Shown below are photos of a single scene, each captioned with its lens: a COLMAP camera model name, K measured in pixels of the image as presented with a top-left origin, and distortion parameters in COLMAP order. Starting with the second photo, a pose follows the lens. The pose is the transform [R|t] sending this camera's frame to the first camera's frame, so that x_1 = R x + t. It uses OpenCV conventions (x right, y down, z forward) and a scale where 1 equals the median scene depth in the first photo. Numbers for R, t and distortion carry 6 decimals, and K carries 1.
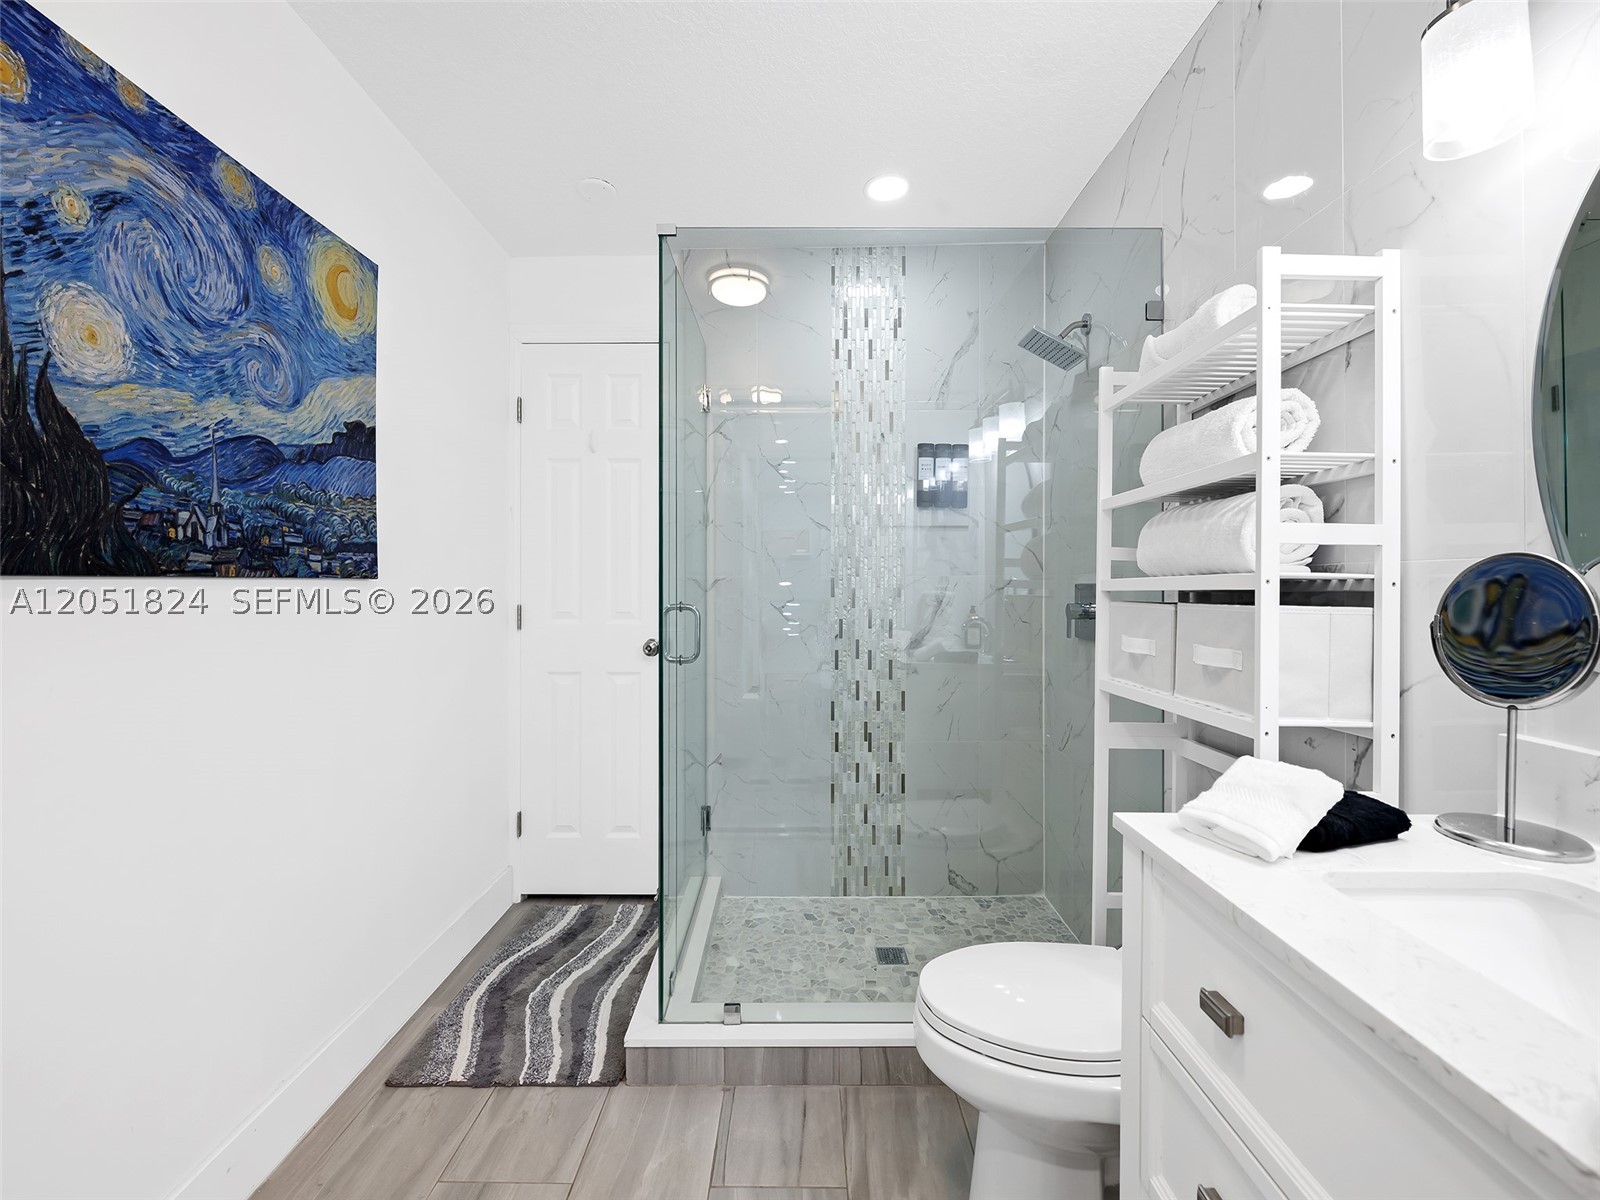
lens RADIAL K [[670.6, 0, 797.2], [0, 670.6, 590.8], [0, 0, 1]] dist [0.000578, -0.001069]
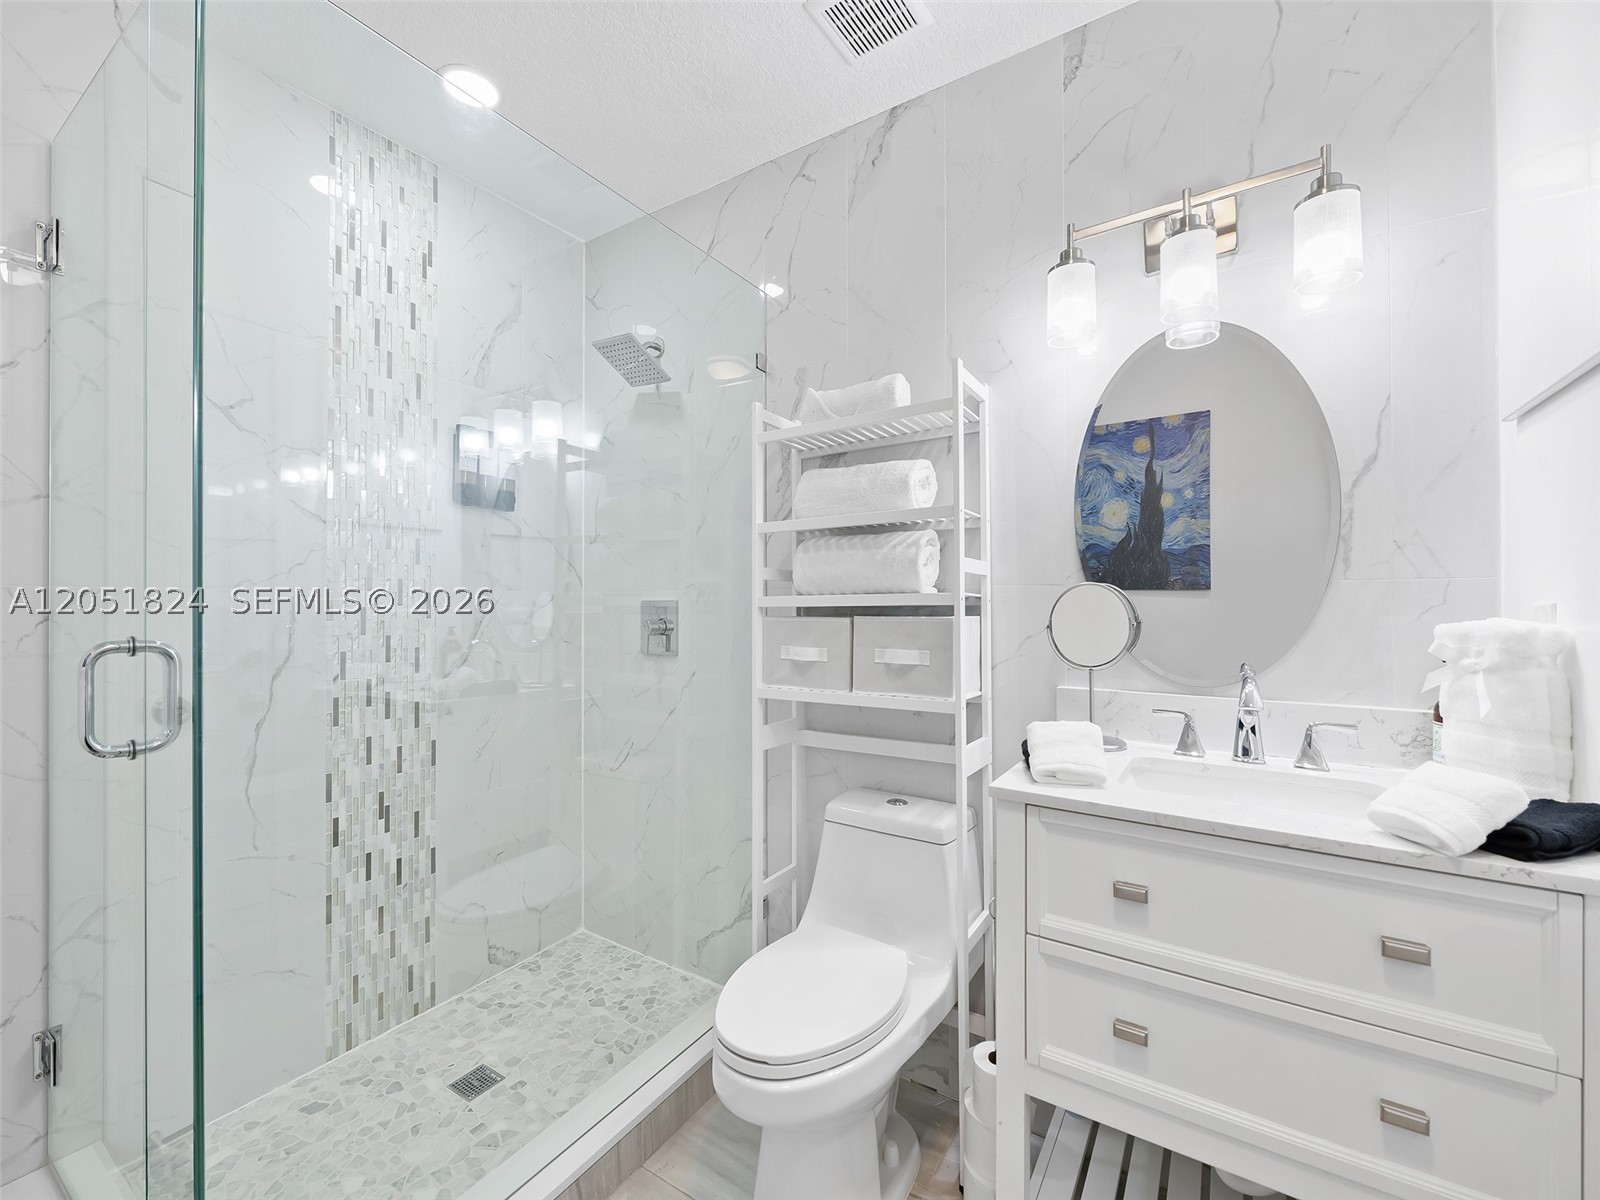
lens RADIAL K [[670.6, 0, 811.5], [0, 670.6, 603.5], [0, 0, 1]] dist [0.000578, -0.001069]
pose [[0.522545, -0.004516, 0.852600, -0.284491], [0.009960, 0.999950, -0.000808, -0.002572], [-0.852554, 0.008914, 0.522563, 0.237590]]
